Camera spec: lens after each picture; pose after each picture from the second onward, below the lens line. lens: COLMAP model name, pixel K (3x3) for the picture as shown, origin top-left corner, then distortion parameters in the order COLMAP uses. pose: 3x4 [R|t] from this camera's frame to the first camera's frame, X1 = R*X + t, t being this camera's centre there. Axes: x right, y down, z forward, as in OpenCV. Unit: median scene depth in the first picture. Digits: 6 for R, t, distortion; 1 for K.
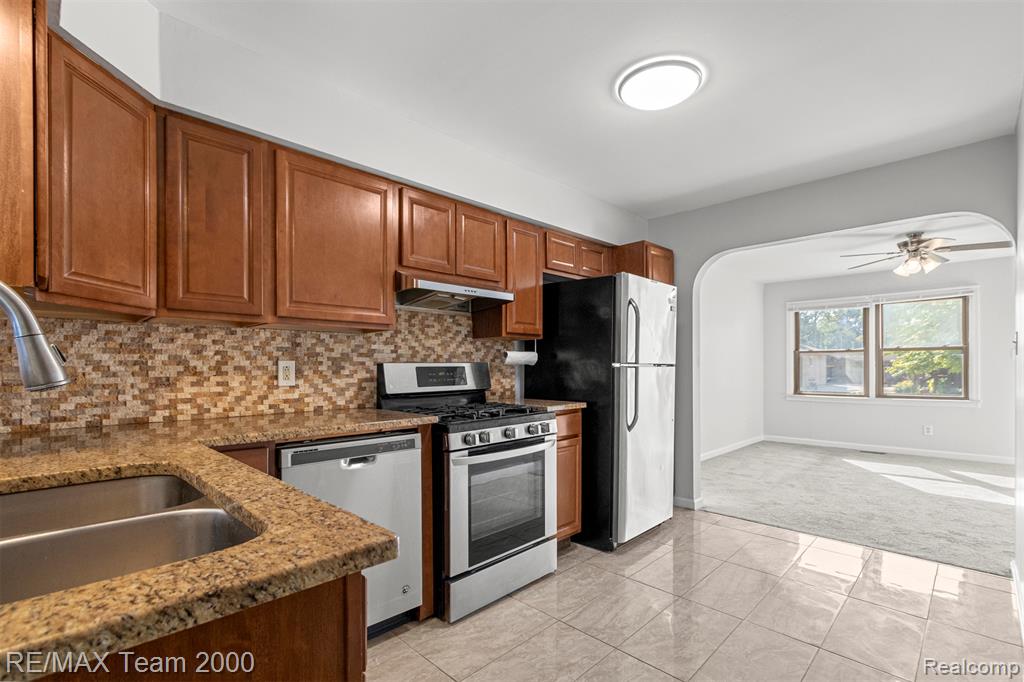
lens RADIAL K [[472.2, 0, 505.4], [0, 472.2, 367.2], [0, 0, 1]] dist [-0.001018, -0.000500]
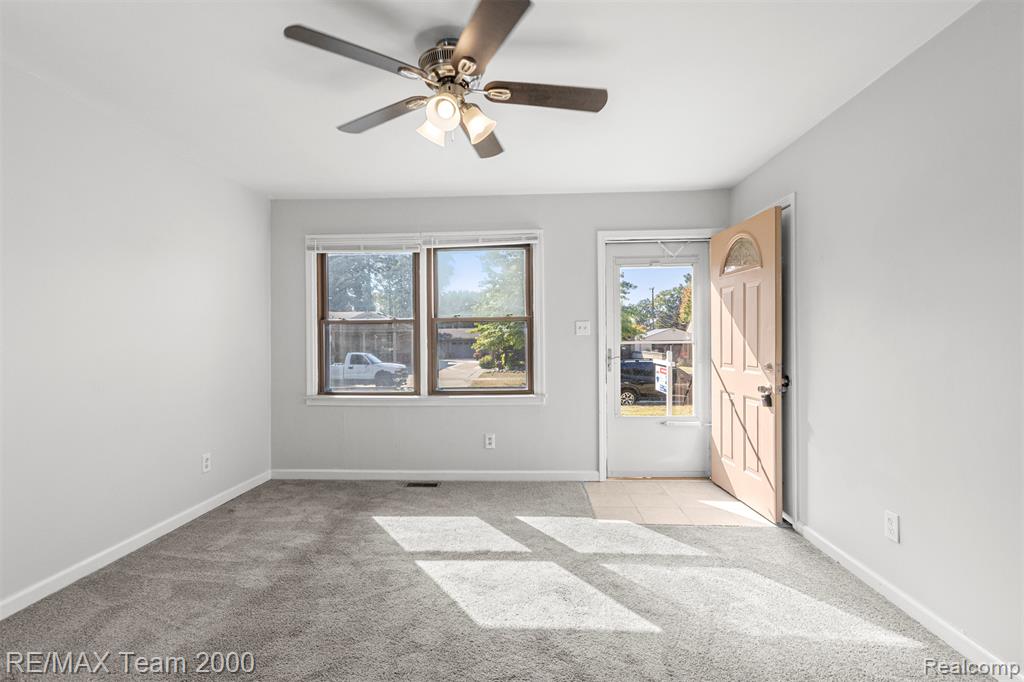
lens RADIAL K [[482.6, 0, 507.6], [0, 482.6, 341.1], [0, 0, 1]] dist [0.001943, 0.000113]
pose [[0.739130, -0.002222, 0.673559, 0.430616], [0.006483, 0.999972, -0.003814, -0.005338], [-0.673532, 0.007186, 0.739123, 0.452069]]
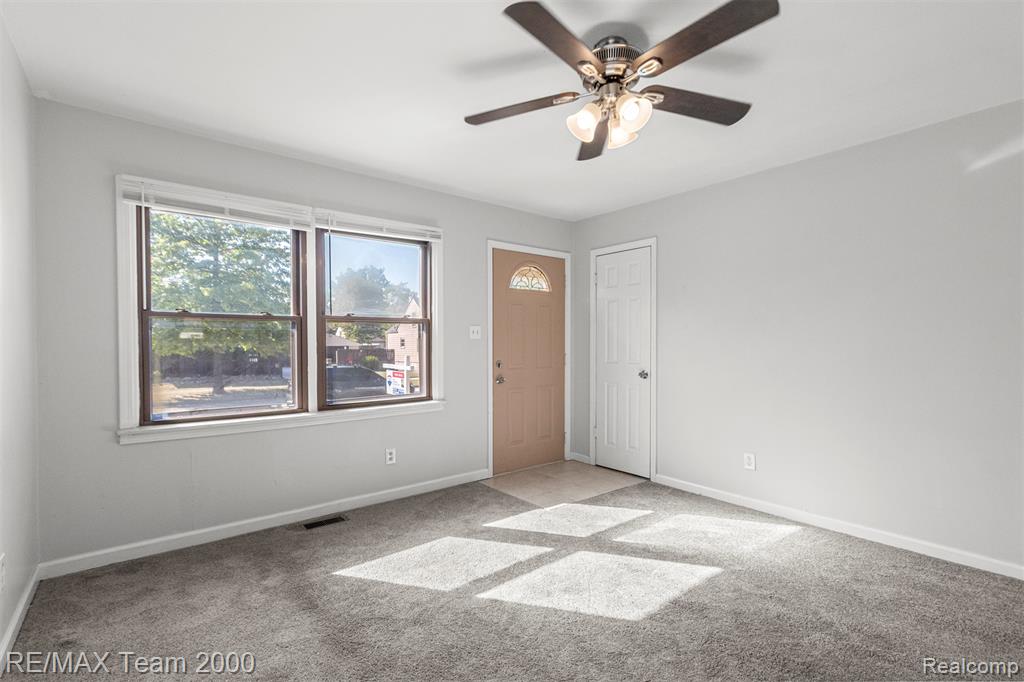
lens RADIAL K [[471.6, 0, 506.8], [0, 471.6, 353.0], [0, 0, 1]] dist [-0.000760, 0.000538]
pose [[0.100491, -0.014237, 0.994836, 0.301369], [0.005513, 0.999890, 0.013752, -0.004774], [-0.994923, 0.004102, 0.100558, 0.753486]]
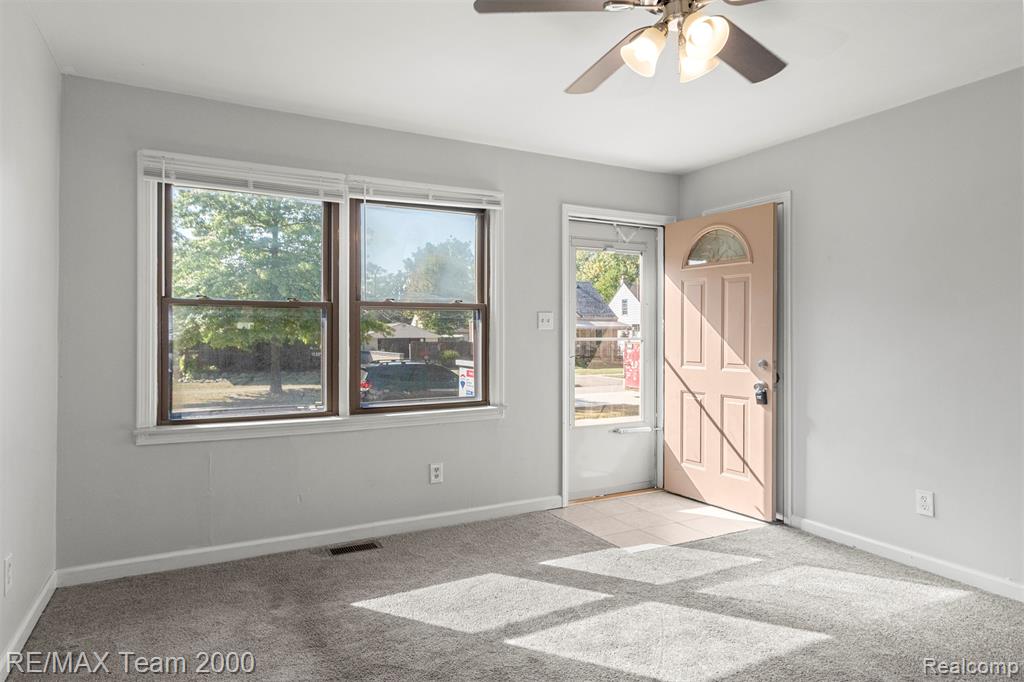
lens RADIAL K [[606.8, 0, 509.8], [0, 606.8, 334.1], [0, 0, 1]] dist [0.002264, -0.001344]
pose [[0.286872, 0.008024, 0.957935, 0.298998], [0.001852, 0.999958, -0.008931, -0.004261], [-0.957967, 0.004337, 0.286845, 0.709560]]
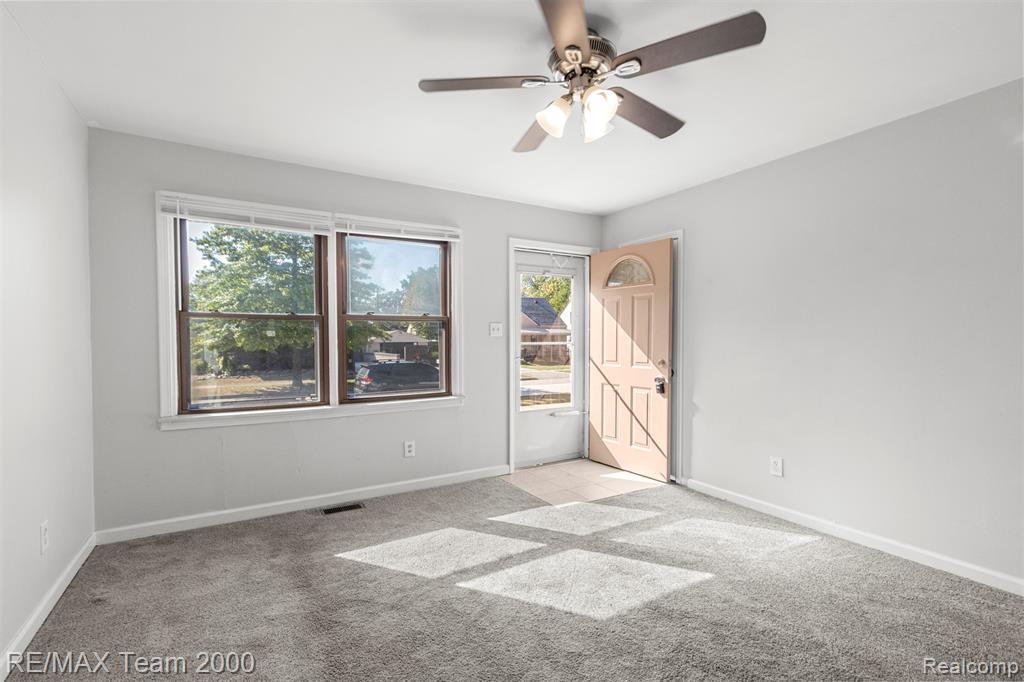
lens RADIAL K [[470.5, 0, 508.6], [0, 470.5, 353.6], [0, 0, 1]] dist [0.001484, -0.000435]
pose [[0.239687, -0.023079, 0.970576, 0.309182], [0.005036, 0.999734, 0.022528, -0.005652], [-0.970837, -0.000512, 0.239739, 0.687663]]
